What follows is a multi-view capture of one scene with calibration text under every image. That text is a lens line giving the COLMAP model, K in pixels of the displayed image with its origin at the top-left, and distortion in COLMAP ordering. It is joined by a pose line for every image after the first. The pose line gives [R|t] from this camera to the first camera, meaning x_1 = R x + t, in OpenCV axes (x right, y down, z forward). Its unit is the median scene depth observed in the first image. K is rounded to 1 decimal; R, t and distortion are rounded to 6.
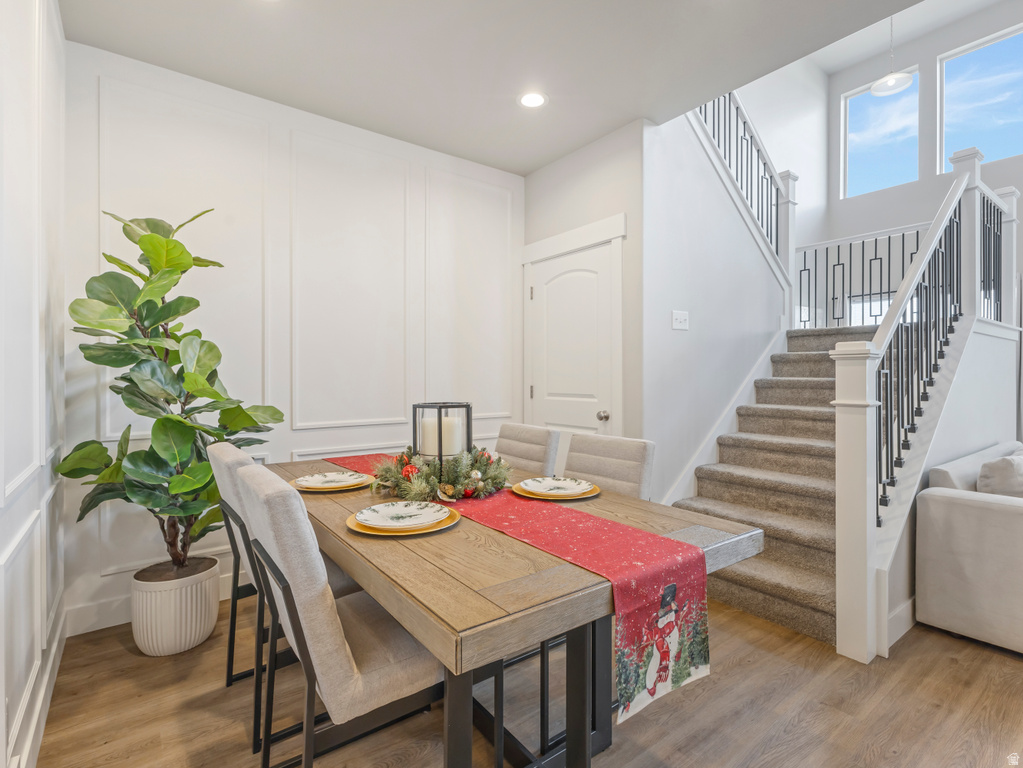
lens RADIAL K [[502.7, 0, 512.6], [0, 502.7, 377.9], [0, 0, 1]] dist [-0.000374, -0.000172]
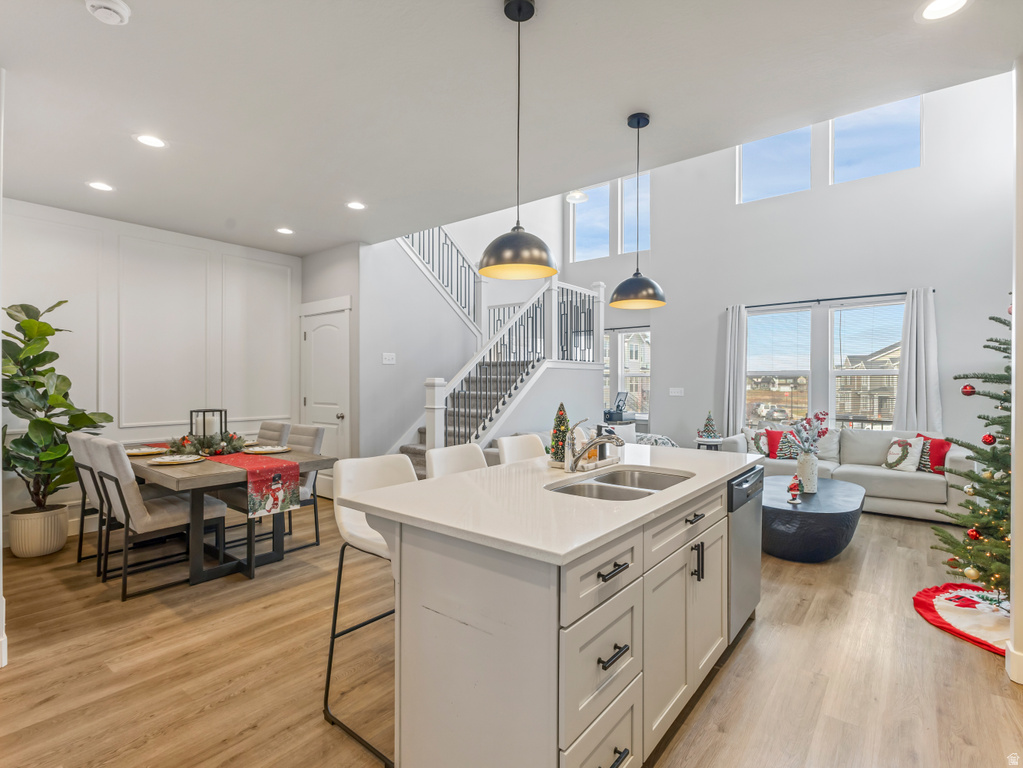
lens RADIAL K [[496.0, 0, 512.5], [0, 496.0, 382.8], [0, 0, 1]] dist [0.002153, -0.000521]
pose [[0.967084, 0.001895, 0.254449, 0.483267], [-0.001923, 0.999998, -0.000139, -0.052950], [-0.254449, -0.000355, 0.967086, -1.107967]]
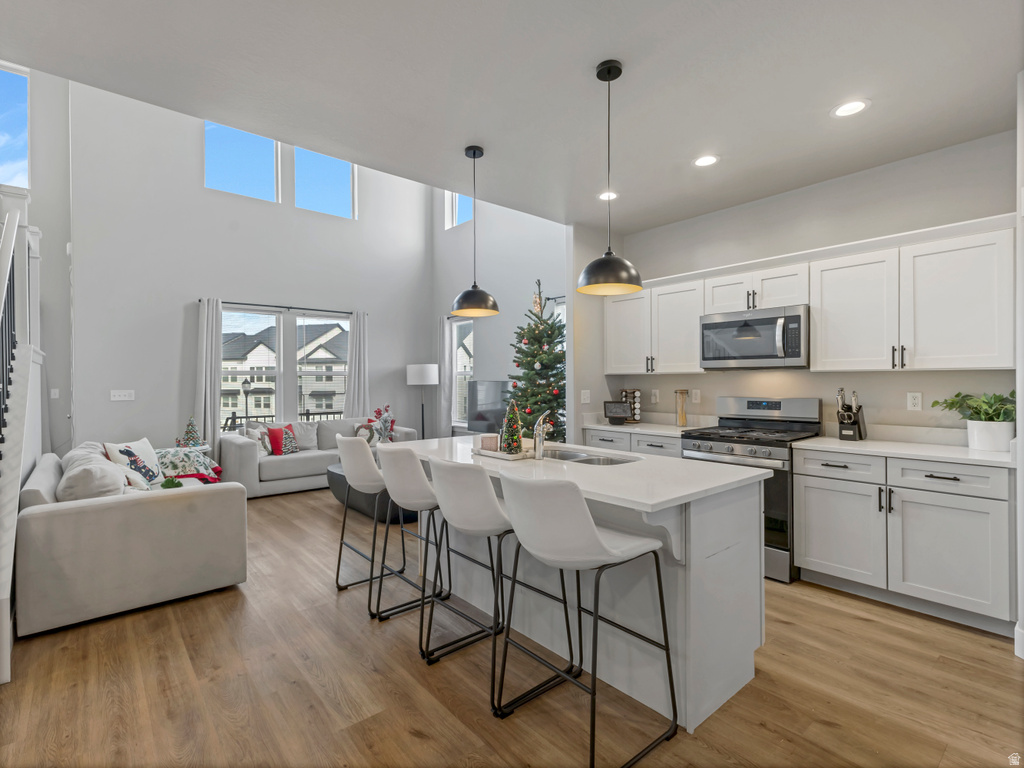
lens RADIAL K [[496.5, 0, 513.0], [0, 496.5, 382.8], [0, 0, 1]] dist [0.002153, -0.000521]
pose [[-0.067330, -0.004088, 0.997722, -0.345716], [0.006849, 0.999966, 0.004560, -0.055373], [-0.997707, 0.007140, -0.067300, 0.031238]]
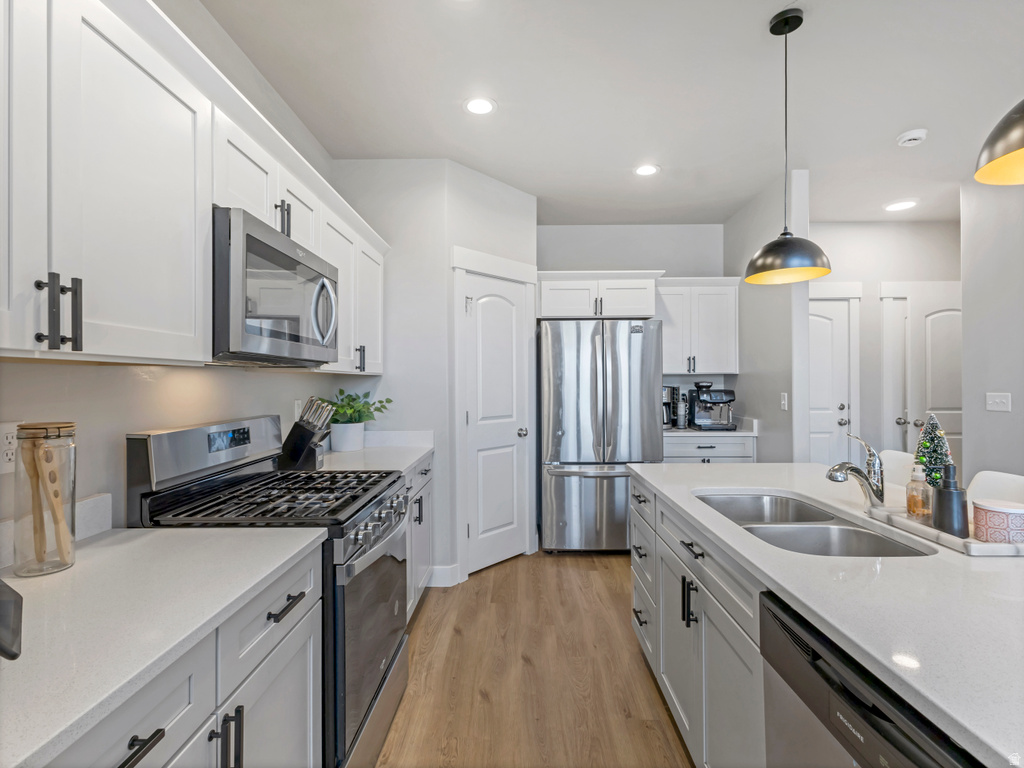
lens RADIAL K [[501.6, 0, 512.0], [0, 501.6, 384.0], [0, 0, 1]] dist [0.002309, 0.000786]
pose [[-0.609363, 0.008162, -0.792849, 1.781034], [0.006286, 0.999965, 0.005463, -0.056087], [0.792866, -0.001655, -0.609393, -0.086008]]
